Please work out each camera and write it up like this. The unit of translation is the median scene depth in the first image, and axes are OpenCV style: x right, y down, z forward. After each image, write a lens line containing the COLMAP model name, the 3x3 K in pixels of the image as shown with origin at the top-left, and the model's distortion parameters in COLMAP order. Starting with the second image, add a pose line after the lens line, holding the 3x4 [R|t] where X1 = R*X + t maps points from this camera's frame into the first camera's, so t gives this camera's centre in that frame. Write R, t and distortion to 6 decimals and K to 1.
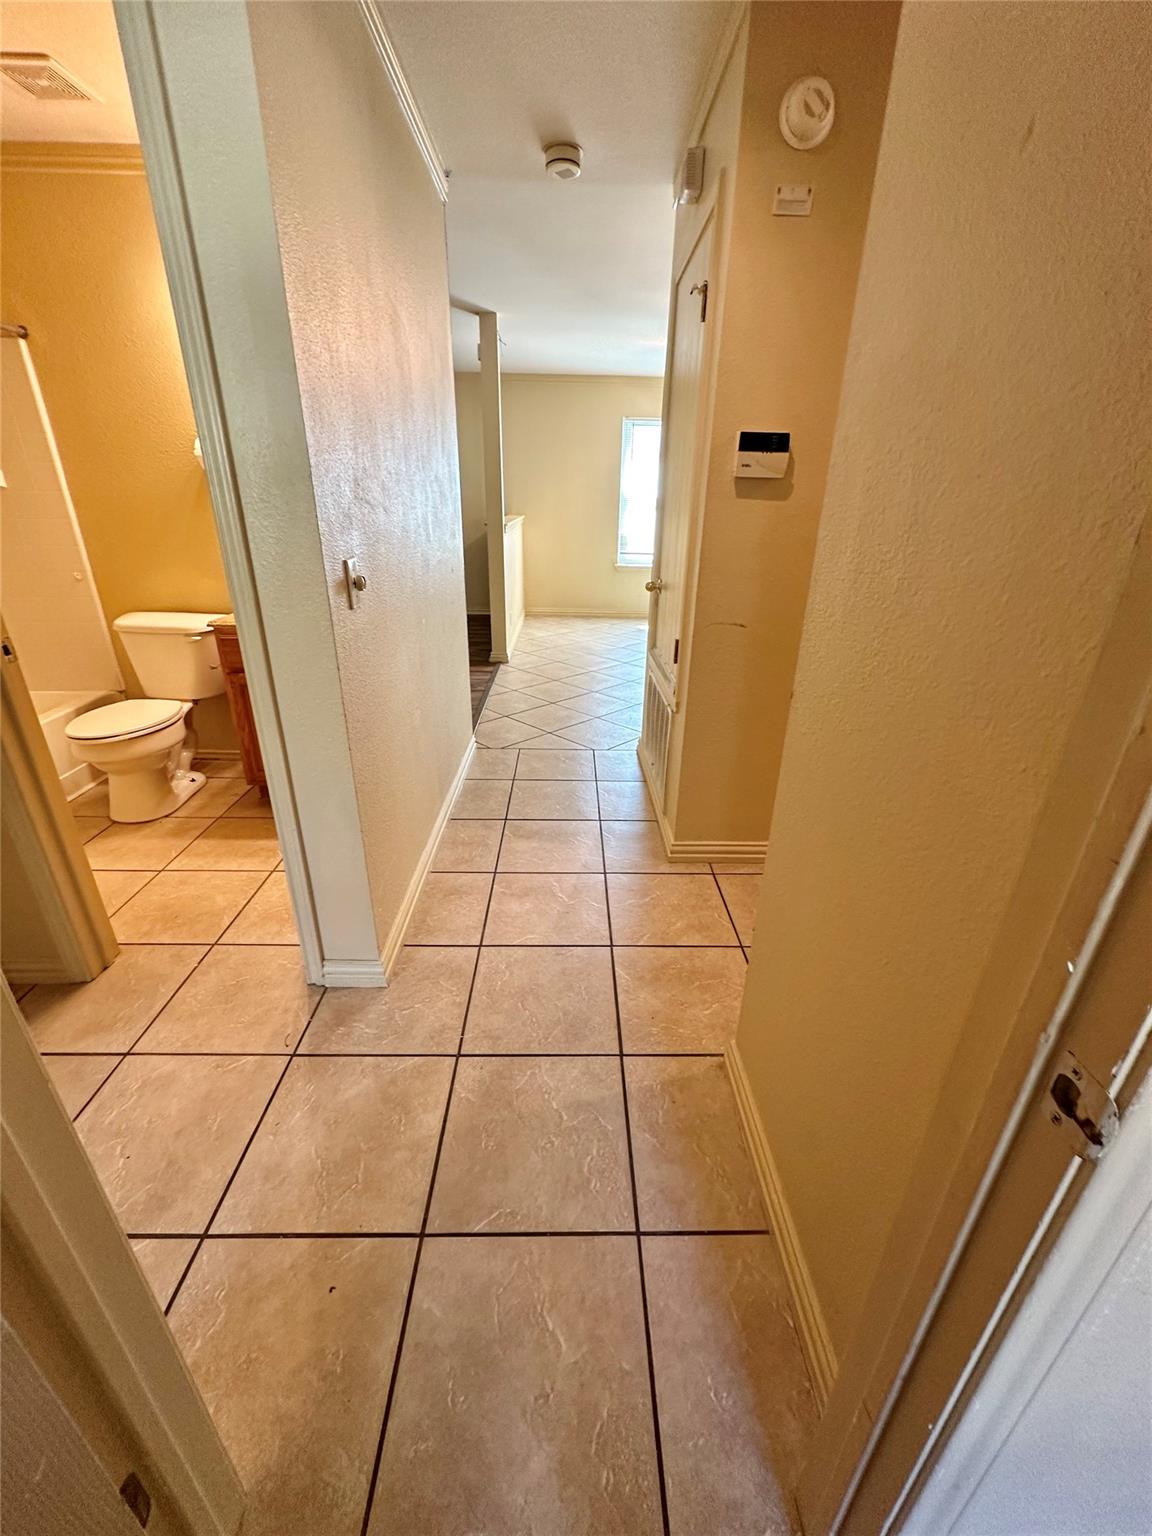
lens RADIAL K [[616.4, 0, 583.7], [0, 616.4, 767.7], [0, 0, 1]] dist [-0.000601, 0.000441]
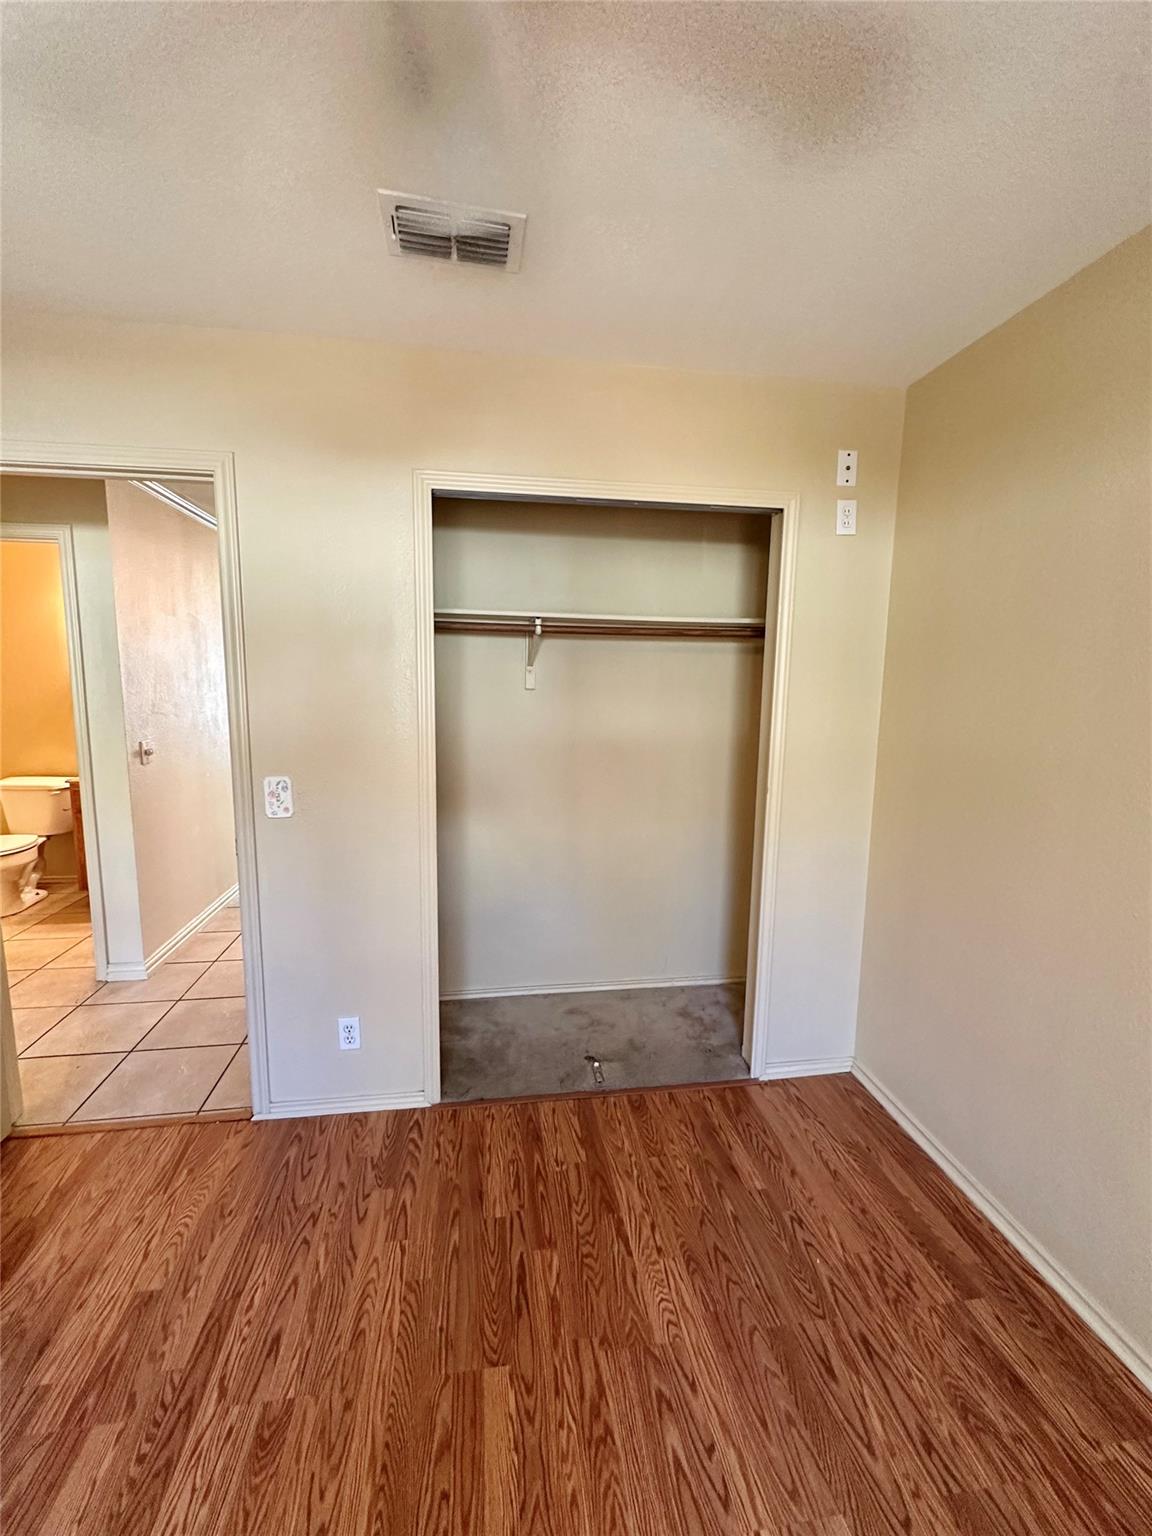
lens RADIAL K [[616.4, 0, 566.6], [0, 616.4, 760.3], [0, 0, 1]] dist [-0.000601, 0.000441]
pose [[0.989865, -0.029123, 0.138996, 0.431151], [0.066293, 0.960323, -0.270897, 0.221334], [-0.125592, 0.277365, 0.952520, -0.662393]]
